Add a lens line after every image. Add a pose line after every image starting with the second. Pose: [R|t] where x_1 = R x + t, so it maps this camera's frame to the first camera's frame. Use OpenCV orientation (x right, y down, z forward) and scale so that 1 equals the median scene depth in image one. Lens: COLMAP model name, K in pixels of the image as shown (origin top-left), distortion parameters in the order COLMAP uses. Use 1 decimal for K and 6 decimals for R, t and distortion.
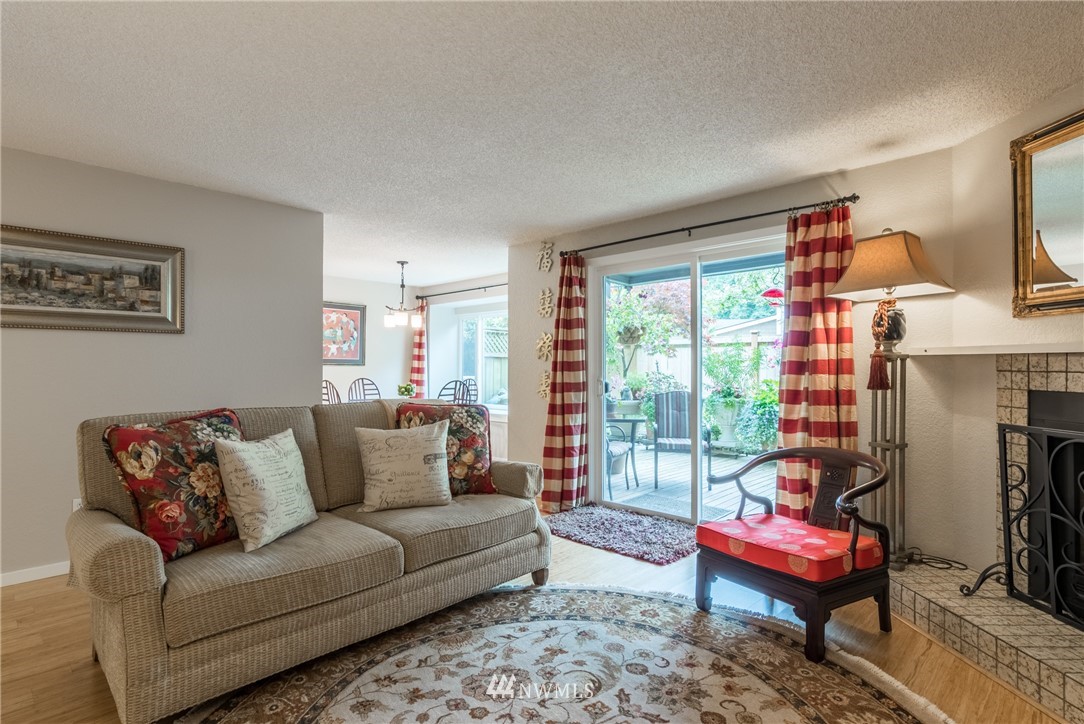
lens RADIAL K [[553.2, 0, 541.9], [0, 553.2, 365.9], [0, 0, 1]] dist [0.003908, 0.001308]
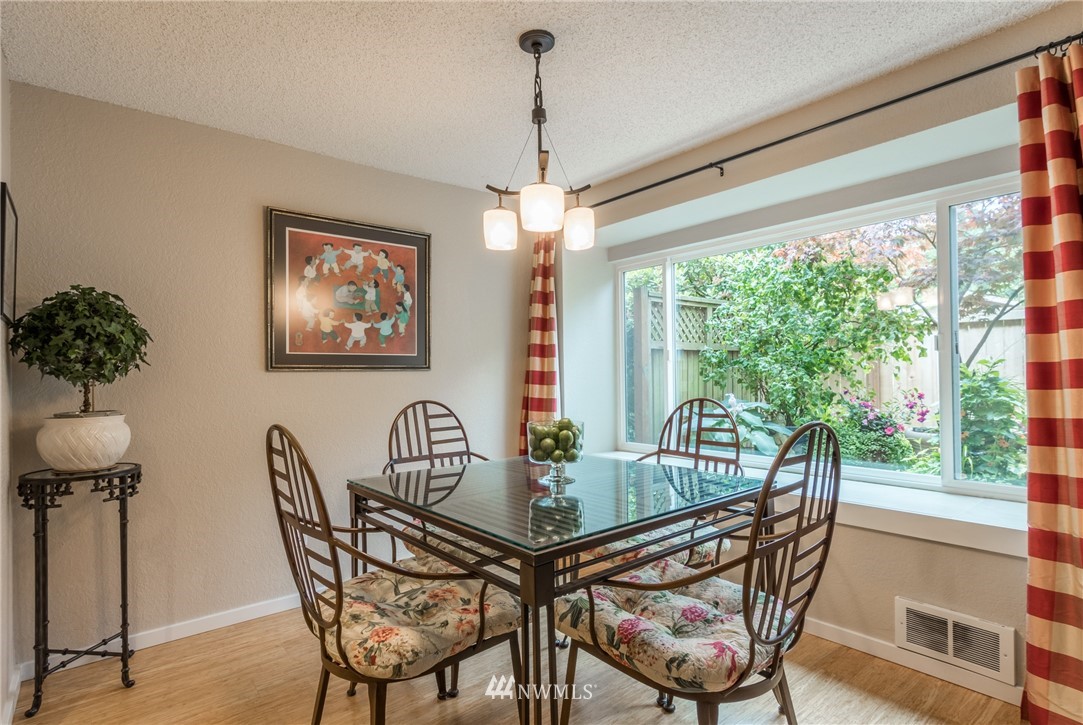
lens RADIAL K [[552.7, 0, 540.8], [0, 552.7, 370.6], [0, 0, 1]] dist [0.003908, 0.001308]
pose [[0.993036, -0.019934, -0.116116, -0.216569], [0.020044, 0.999799, -0.000220, 0.002634], [0.116097, -0.002109, 0.993236, 0.684862]]
